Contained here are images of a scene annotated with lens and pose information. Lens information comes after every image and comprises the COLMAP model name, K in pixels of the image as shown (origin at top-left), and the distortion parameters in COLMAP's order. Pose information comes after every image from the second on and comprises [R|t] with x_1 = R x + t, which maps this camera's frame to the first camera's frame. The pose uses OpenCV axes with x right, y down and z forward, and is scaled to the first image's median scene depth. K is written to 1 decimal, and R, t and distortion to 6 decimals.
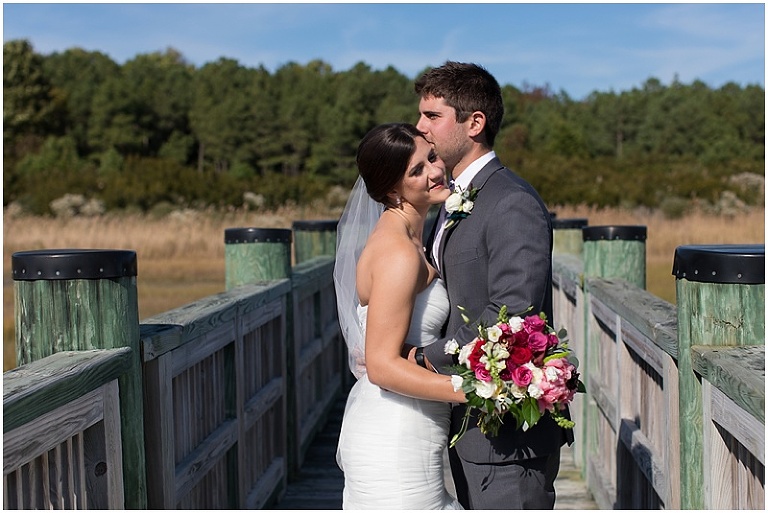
lens RADIAL K [[1079.7, 0, 384.0], [0, 1079.7, 243.2], [0, 0, 1]] dist [-0.016383, -0.010051]
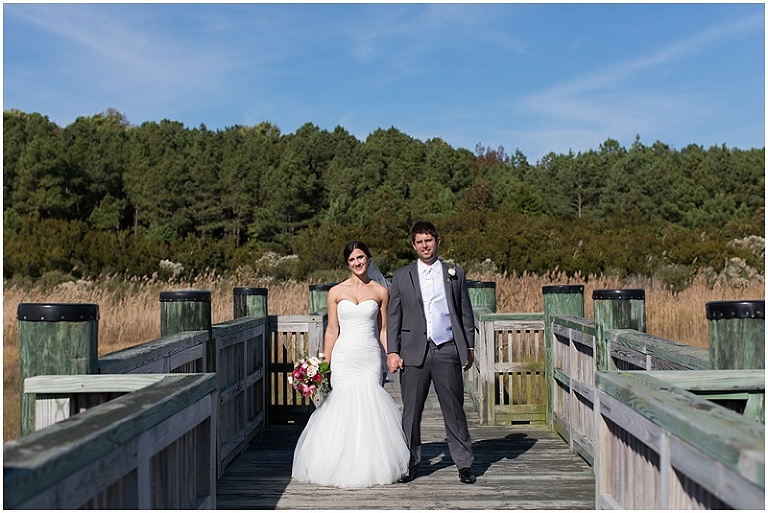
lens RADIAL K [[1023.1, 0, 384.0], [0, 1023.1, 256.5], [0, 0, 1]] dist [0.011663, 0.019168]
pose [[0.999073, -0.000597, 0.043044, 0.007548], [0.002780, 0.998712, -0.050670, -0.004280], [-0.042959, 0.050743, 0.997787, 0.108077]]
